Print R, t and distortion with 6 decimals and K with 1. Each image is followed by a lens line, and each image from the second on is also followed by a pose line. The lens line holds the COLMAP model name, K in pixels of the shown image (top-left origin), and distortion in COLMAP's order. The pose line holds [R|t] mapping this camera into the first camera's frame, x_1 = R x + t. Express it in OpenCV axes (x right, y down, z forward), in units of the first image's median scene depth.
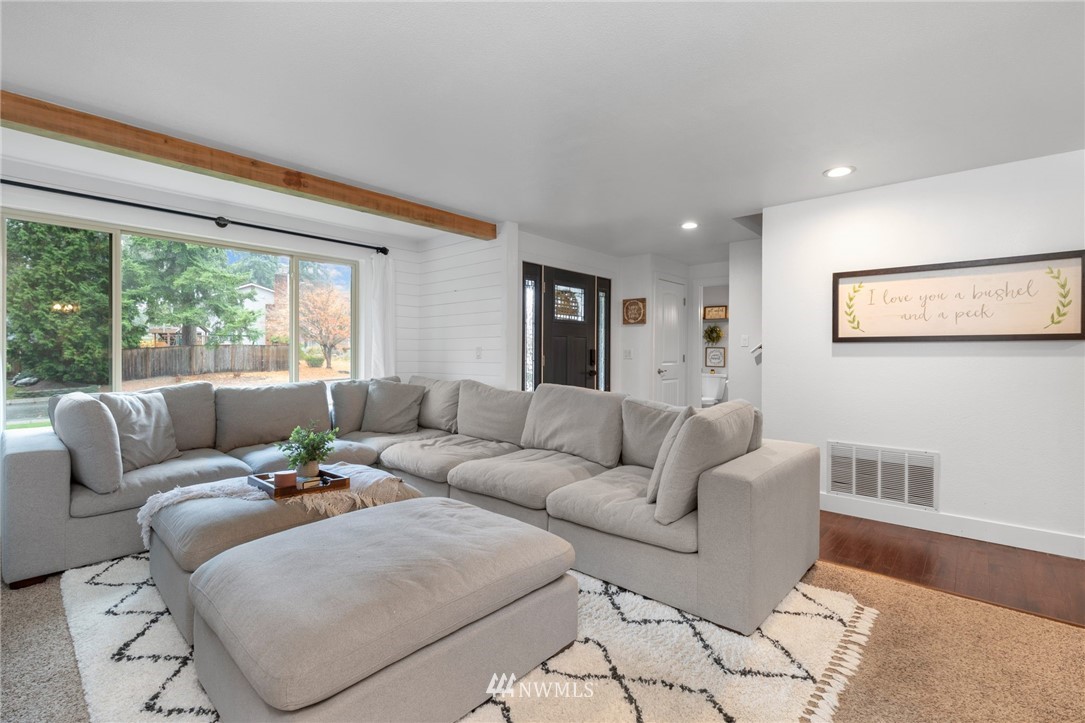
lens RADIAL K [[491.3, 0, 548.8], [0, 491.3, 360.5], [0, 0, 1]] dist [0.004395, -0.000053]
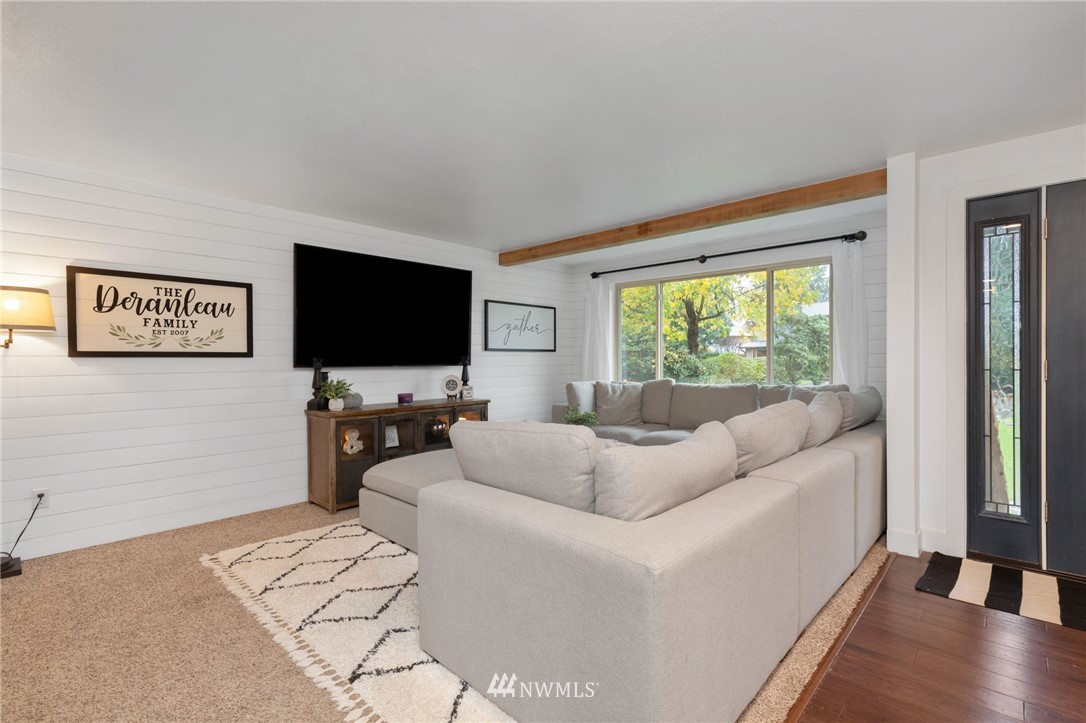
lens RADIAL K [[491.8, 0, 549.3], [0, 491.8, 360.5], [0, 0, 1]] dist [0.004395, -0.000053]
pose [[-0.023054, 0.000378, -0.999734, 0.751770], [-0.009984, 0.999950, 0.000608, -0.004888], [0.999684, 0.009995, -0.023049, 0.695963]]
